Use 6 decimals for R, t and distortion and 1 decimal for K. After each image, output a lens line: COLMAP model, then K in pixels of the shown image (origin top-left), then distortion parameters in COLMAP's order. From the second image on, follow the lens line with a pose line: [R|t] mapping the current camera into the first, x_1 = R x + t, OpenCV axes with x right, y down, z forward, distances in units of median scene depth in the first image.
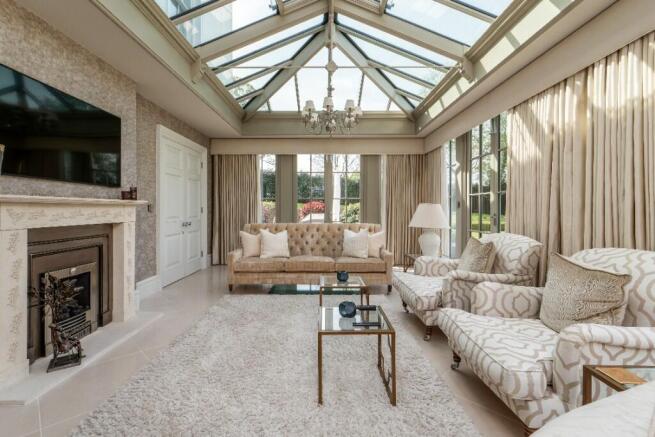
lens RADIAL K [[307.6, 0, 325.8], [0, 307.6, 211.1], [0, 0, 1]] dist [-0.001858, -0.000970]
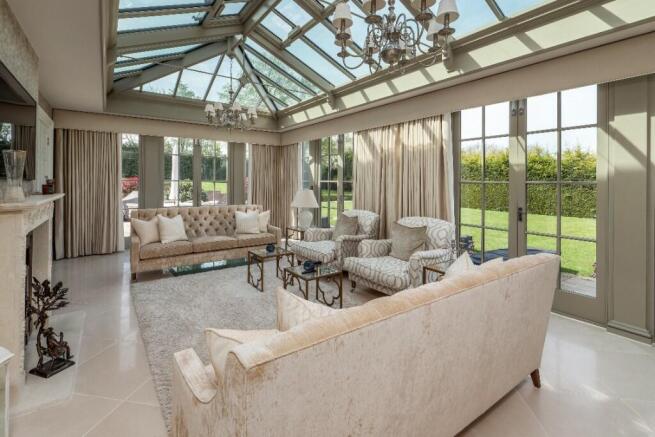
lens RADIAL K [[306.3, 0, 327.0], [0, 306.3, 182.6], [0, 0, 1]] dist [-0.000333, -0.000171]
pose [[0.807781, 0.001661, 0.589481, -0.382279], [-0.001532, 0.999999, -0.000718, -0.053457], [-0.589481, -0.000323, 0.807782, -0.165625]]
